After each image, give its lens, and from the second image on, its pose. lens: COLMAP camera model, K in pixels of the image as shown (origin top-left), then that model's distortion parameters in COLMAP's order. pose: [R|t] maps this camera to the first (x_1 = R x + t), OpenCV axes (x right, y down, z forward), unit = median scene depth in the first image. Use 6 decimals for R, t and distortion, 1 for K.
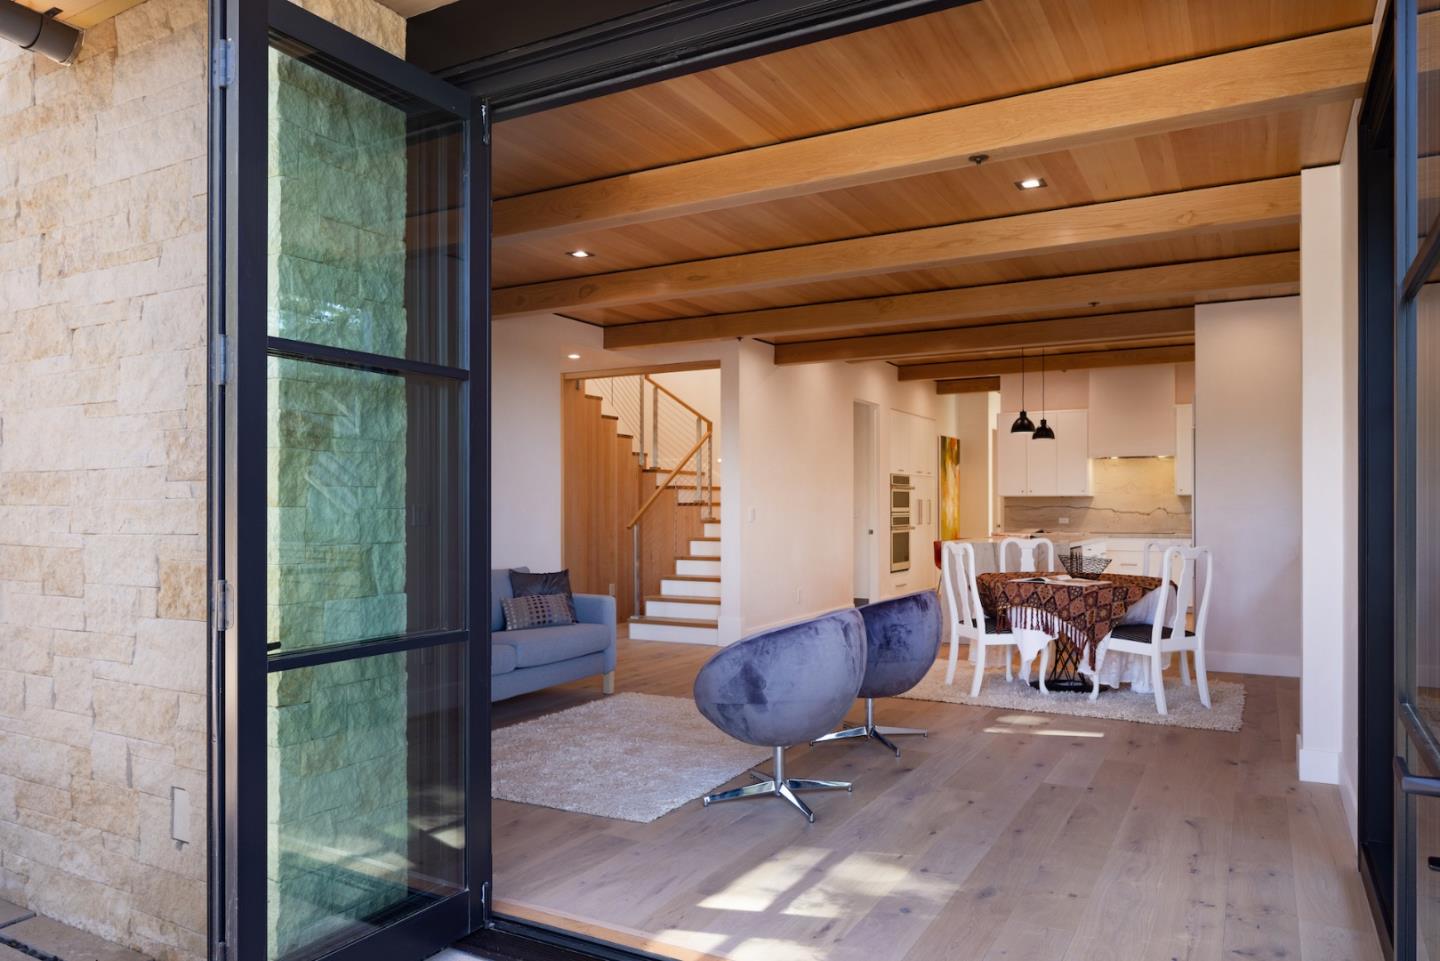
lens RADIAL K [[975.2, 0, 713.9], [0, 975.2, 501.8], [0, 0, 1]] dist [-0.006671, 0.000337]
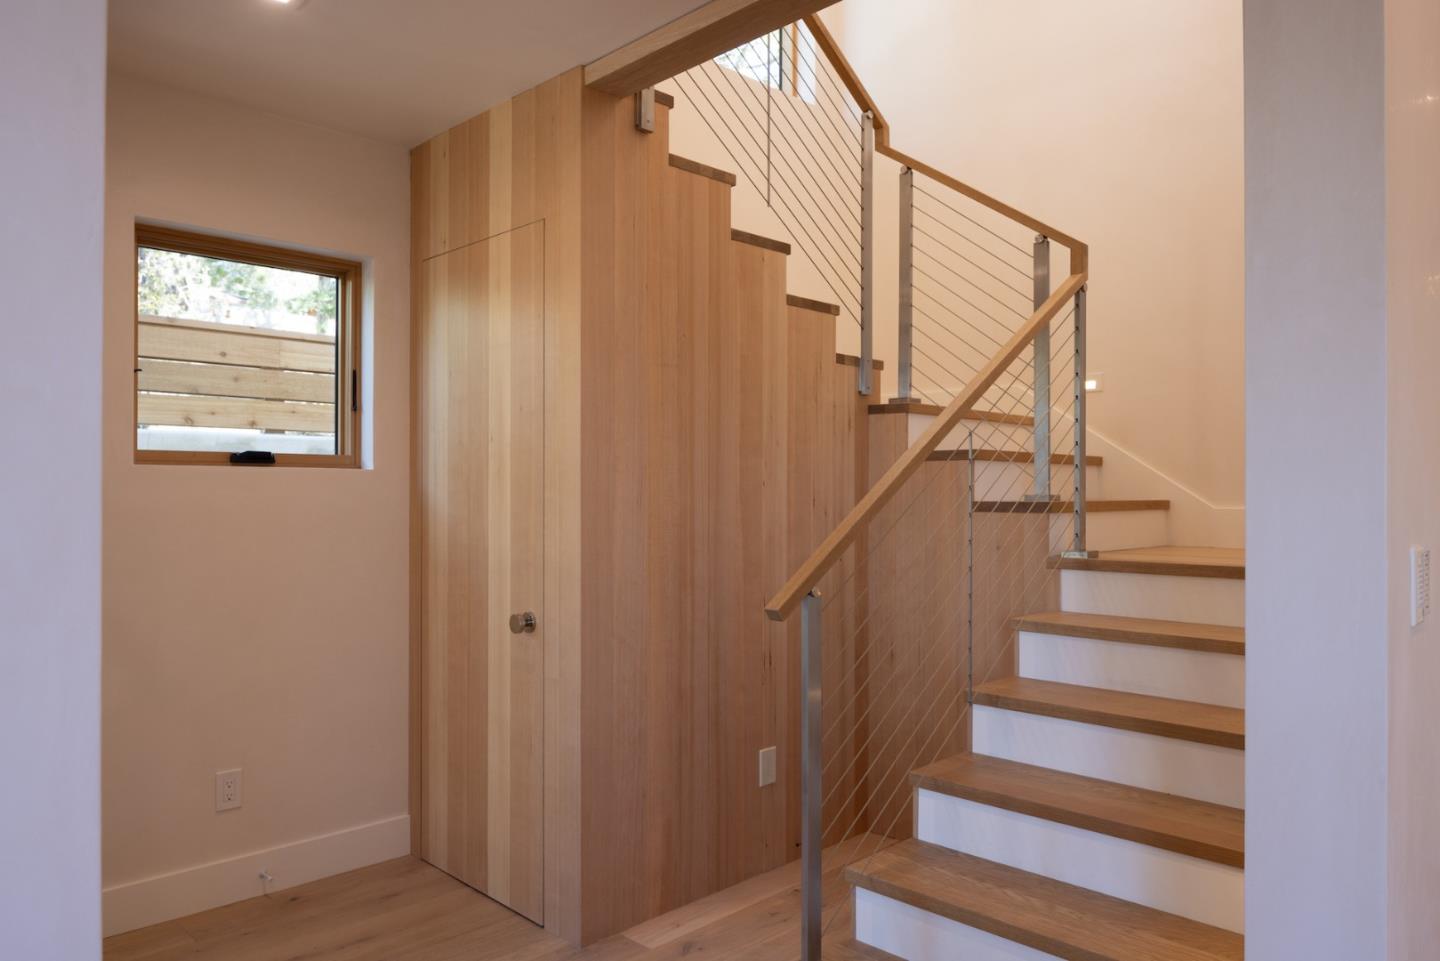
lens RADIAL K [[975.2, 0, 732.8], [0, 975.2, 482.8], [0, 0, 1]] dist [-0.006671, 0.000337]
pose [[0.965441, 0.000918, -0.260621, -0.030964], [-0.001574, 0.999996, -0.002306, -0.005021], [0.260617, 0.002636, 0.965439, 0.695721]]
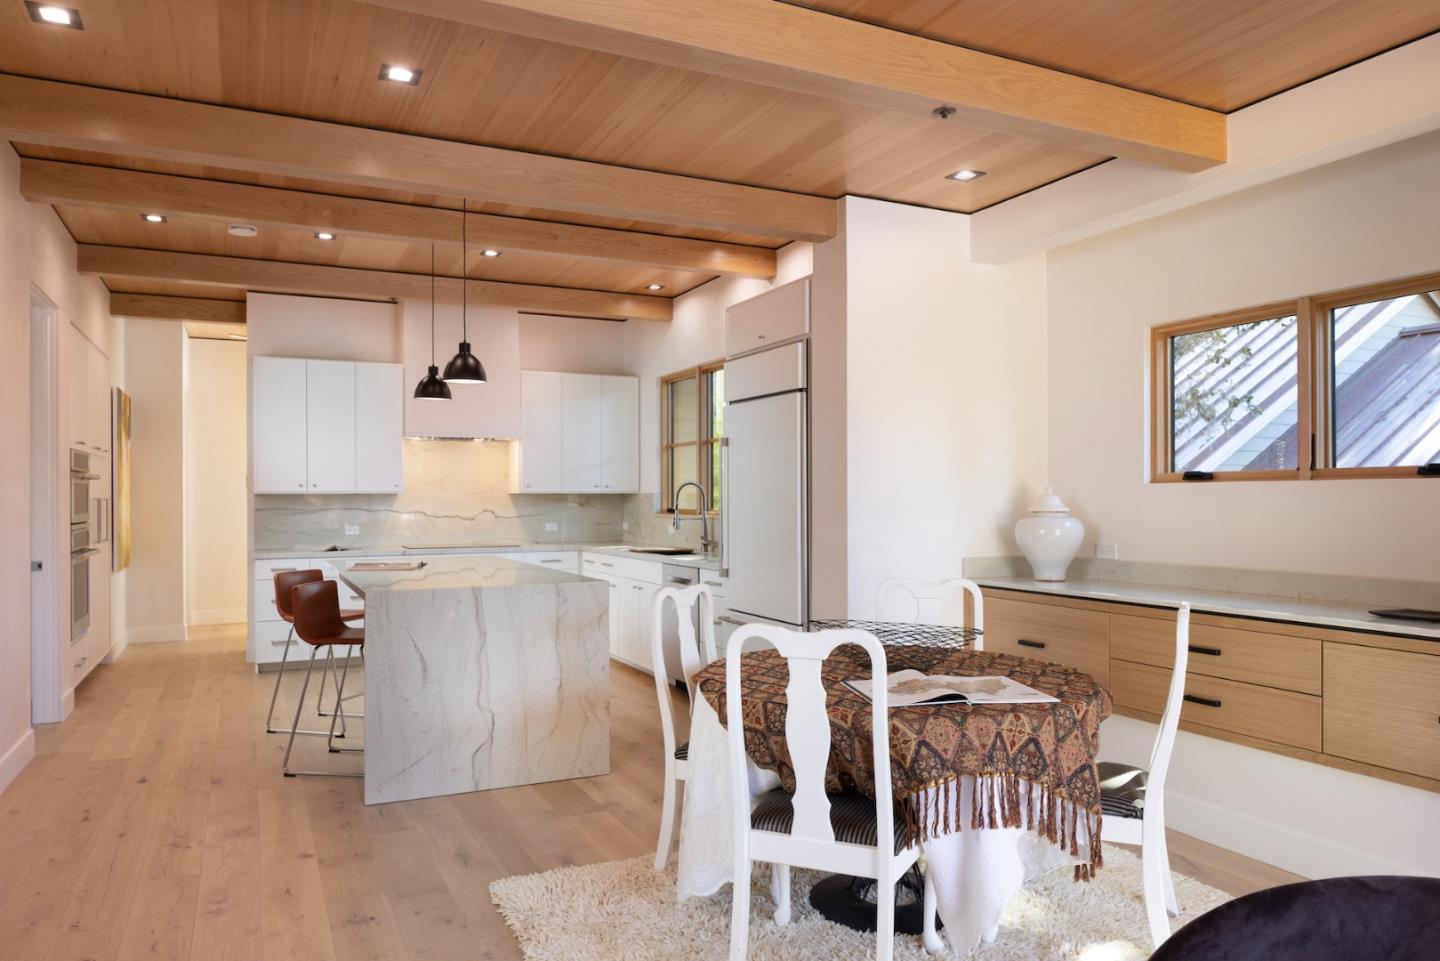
lens RADIAL K [[975.2, 0, 720.5], [0, 975.2, 495.2], [0, 0, 1]] dist [-0.006671, 0.000337]
pose [[0.569857, 0.001871, 0.821742, -0.050608], [-0.002442, 0.999997, -0.000584, -0.005773], [-0.821740, -0.001674, 0.569860, 0.516947]]
